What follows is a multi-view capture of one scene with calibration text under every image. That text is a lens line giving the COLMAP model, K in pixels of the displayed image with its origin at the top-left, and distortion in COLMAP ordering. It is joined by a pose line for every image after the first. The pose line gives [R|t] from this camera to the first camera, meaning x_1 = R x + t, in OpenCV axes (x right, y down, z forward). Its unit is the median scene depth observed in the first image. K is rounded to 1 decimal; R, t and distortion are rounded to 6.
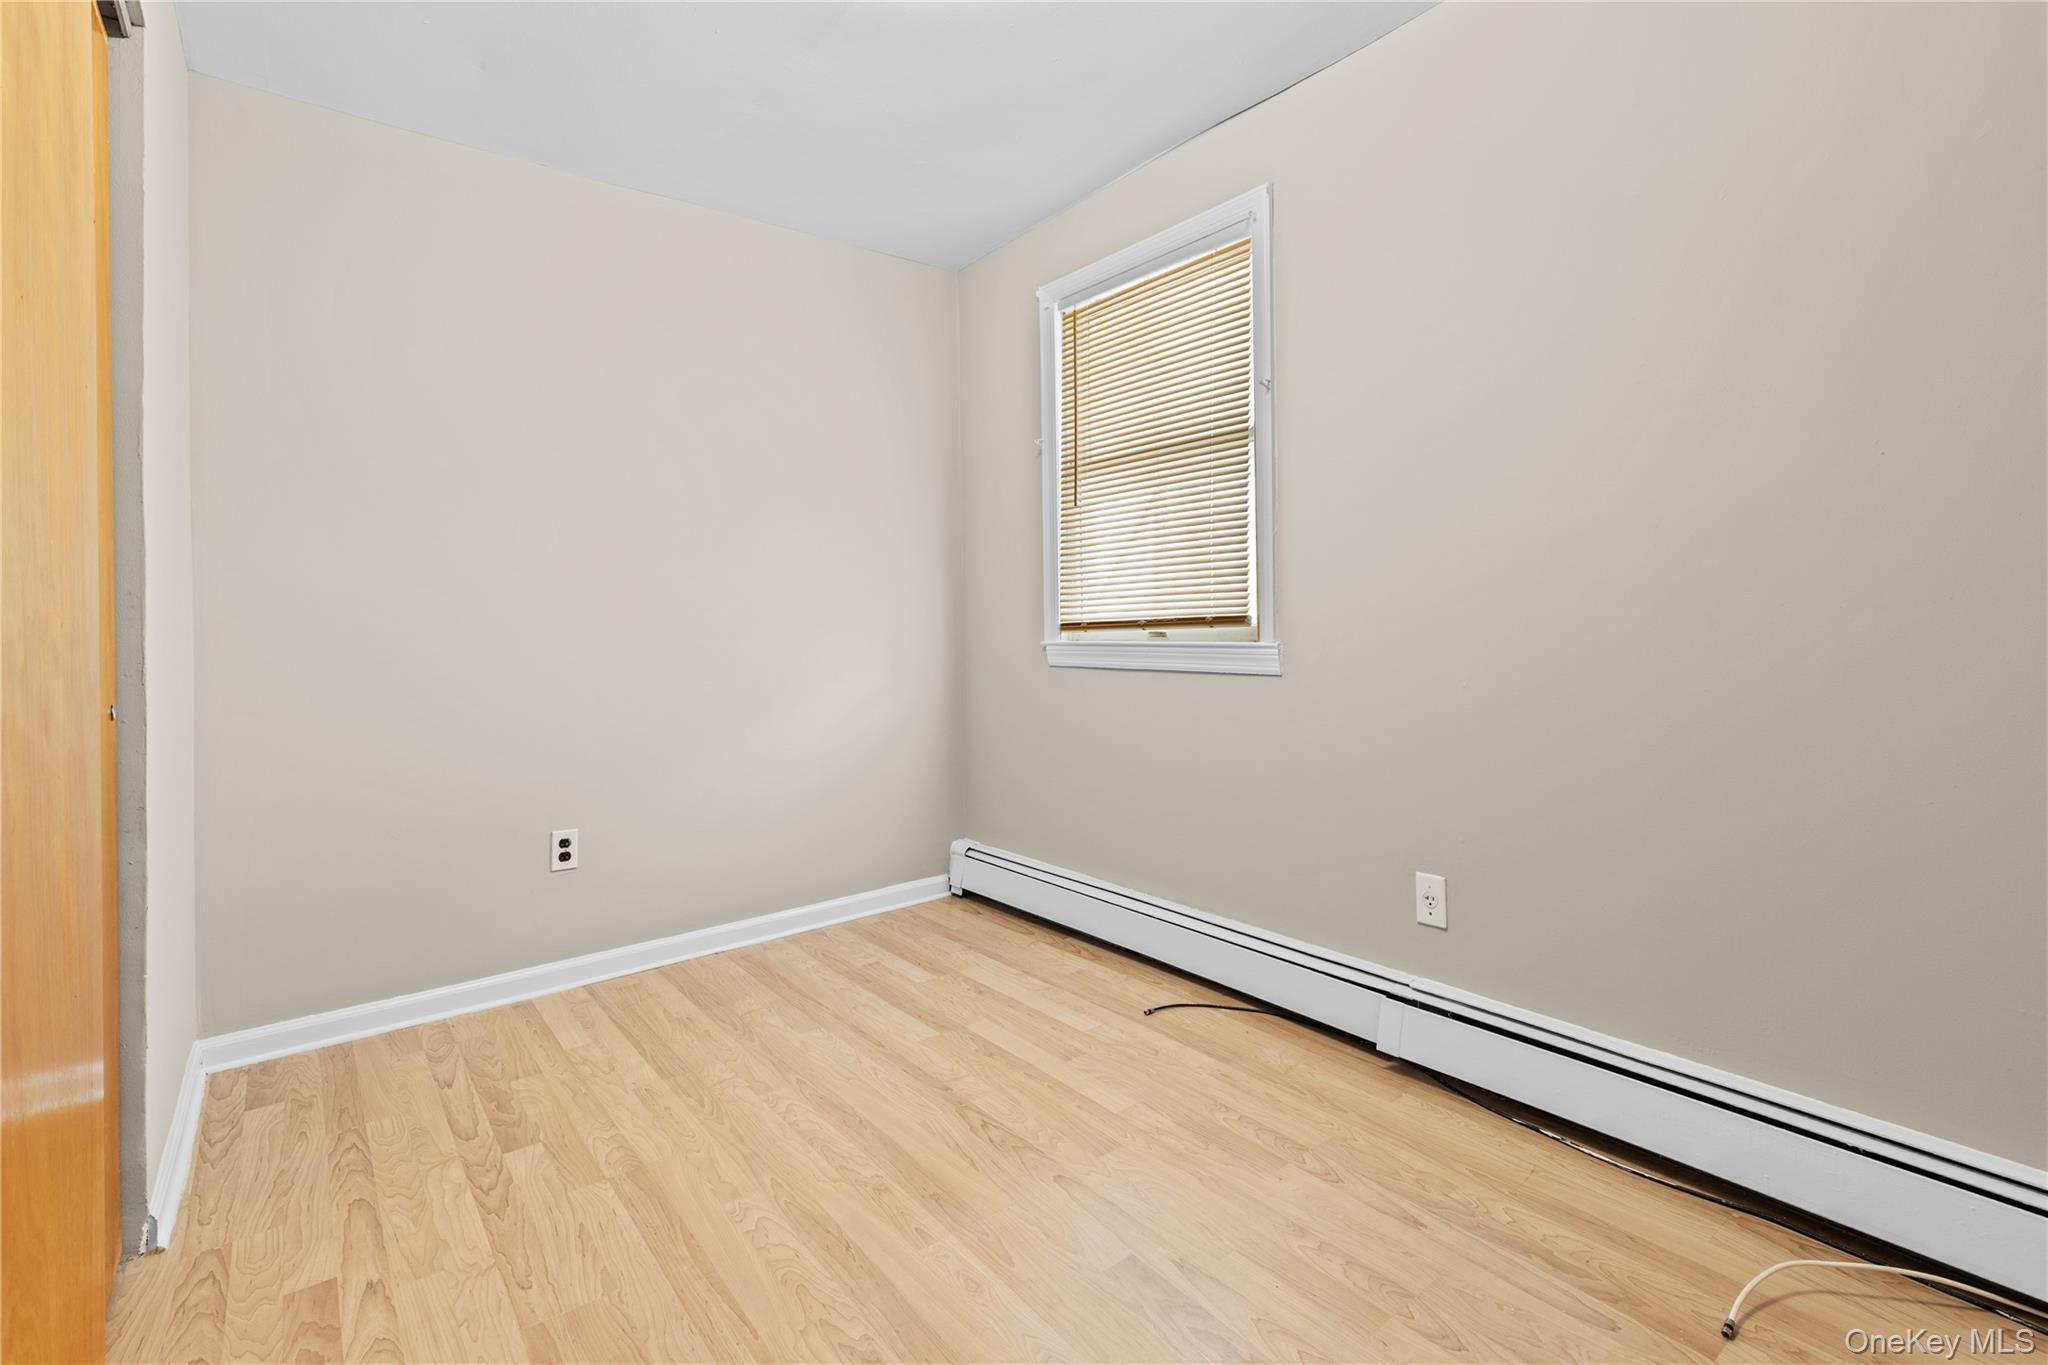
lens RADIAL K [[937.4, 0, 1017.6], [0, 937.4, 626.7], [0, 0, 1]] dist [0.003846, -0.000087]
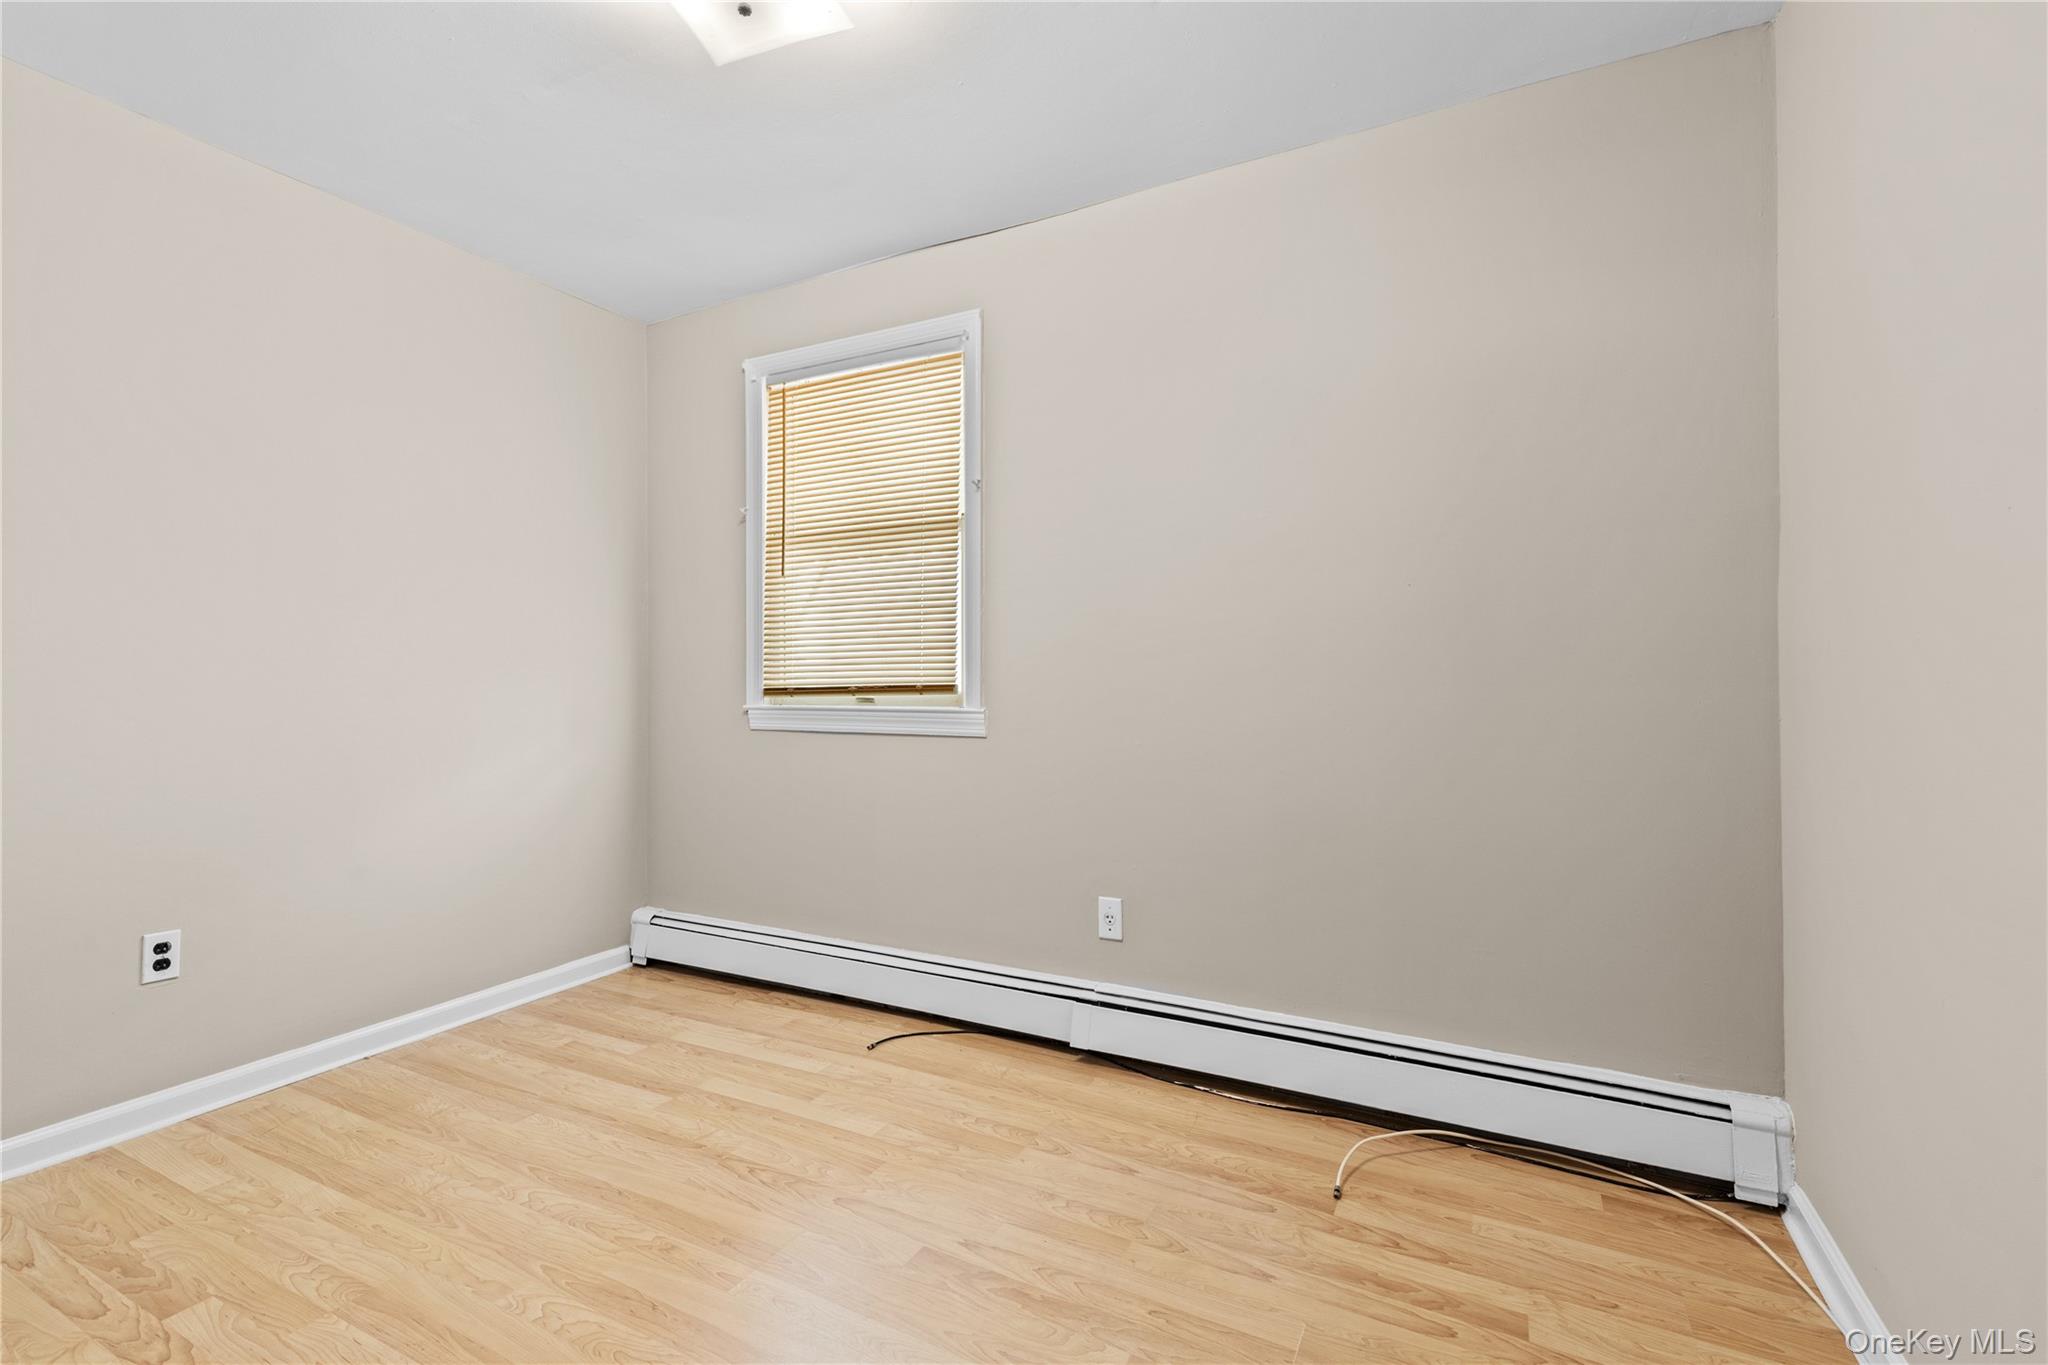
lens RADIAL K [[915.6, 0, 1005.3], [0, 915.6, 685.0], [0, 0, 1]] dist [0.003135, -0.000334]
pose [[0.911390, 0.017241, 0.411182, -0.183423], [-0.014468, 0.999847, -0.009855, -0.001484], [-0.411289, 0.003032, 0.911500, -0.039906]]
